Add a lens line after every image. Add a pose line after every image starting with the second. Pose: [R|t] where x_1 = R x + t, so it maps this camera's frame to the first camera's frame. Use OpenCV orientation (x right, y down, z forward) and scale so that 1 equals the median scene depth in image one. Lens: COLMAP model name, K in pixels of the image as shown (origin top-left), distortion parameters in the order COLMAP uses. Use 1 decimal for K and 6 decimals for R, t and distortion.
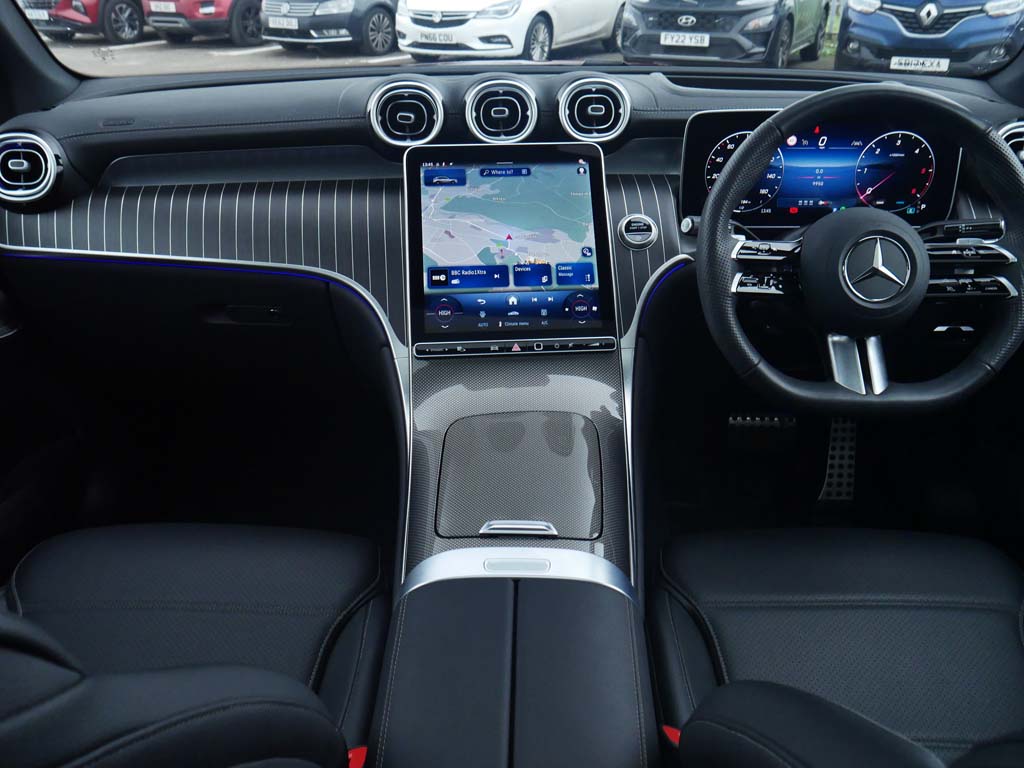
lens RADIAL K [[865.0, 0, 512.0], [0, 865.0, 384.0], [0, 0, 1]] dist [0.005621, -0.008213]
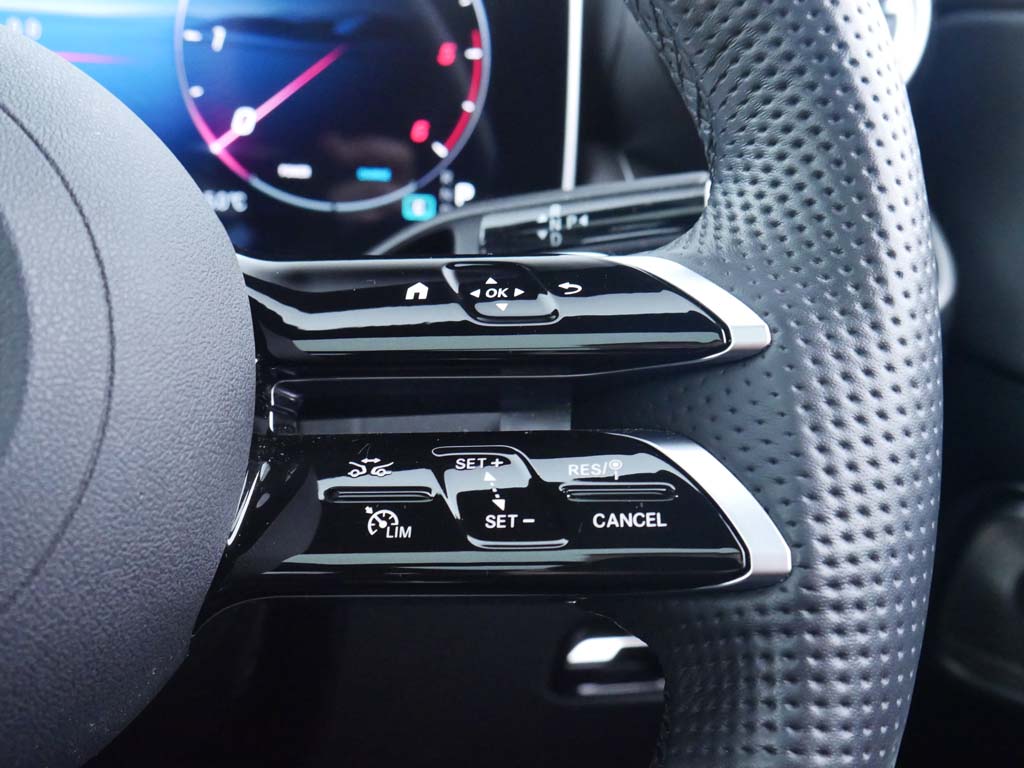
lens RADIAL K [[1127.2, 0, 512.0], [0, 1127.2, 384.0], [0, 0, 1]] dist [-0.013957, -0.009373]
pose [[0.980031, 0.012024, 0.198482, 0.432971], [0.032960, 0.974539, -0.221781, -0.079630], [-0.196095, 0.223894, 0.954682, 0.712658]]
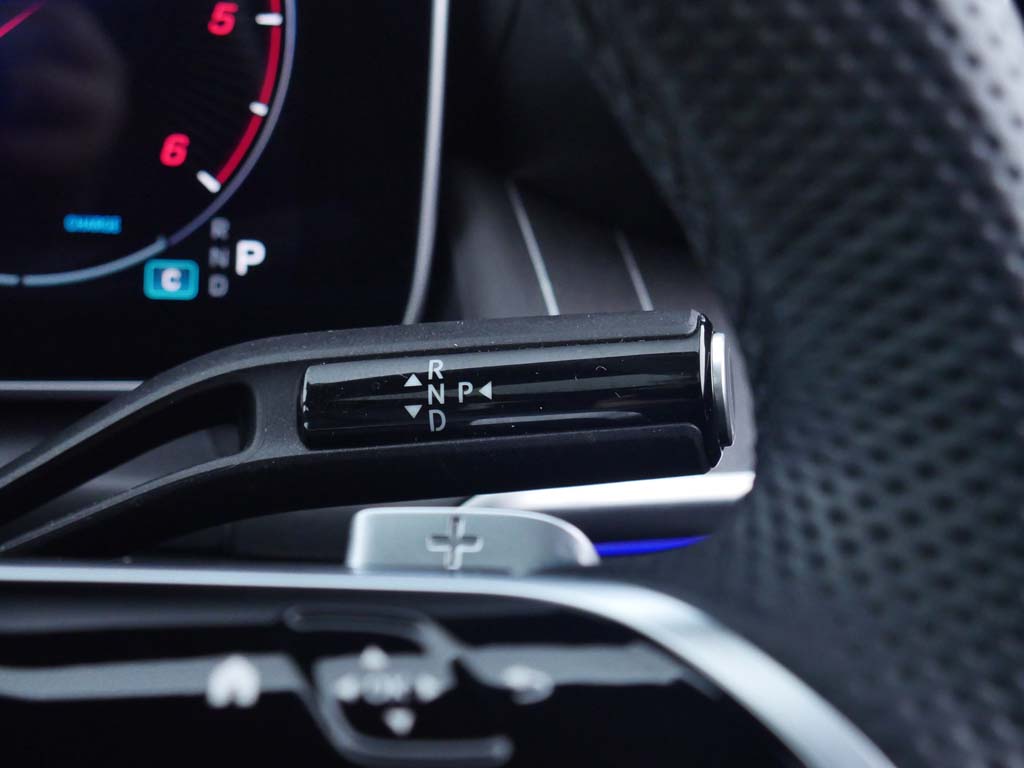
lens RADIAL K [[1685.3, 0, 512.0], [0, 1685.3, 384.0], [0, 0, 1]] dist [-0.007224, -0.070355]
pose [[0.937992, 0.009449, 0.346529, 0.426443], [0.055992, 0.982373, -0.178347, -0.132985], [-0.342106, 0.186691, 0.920929, 0.741880]]
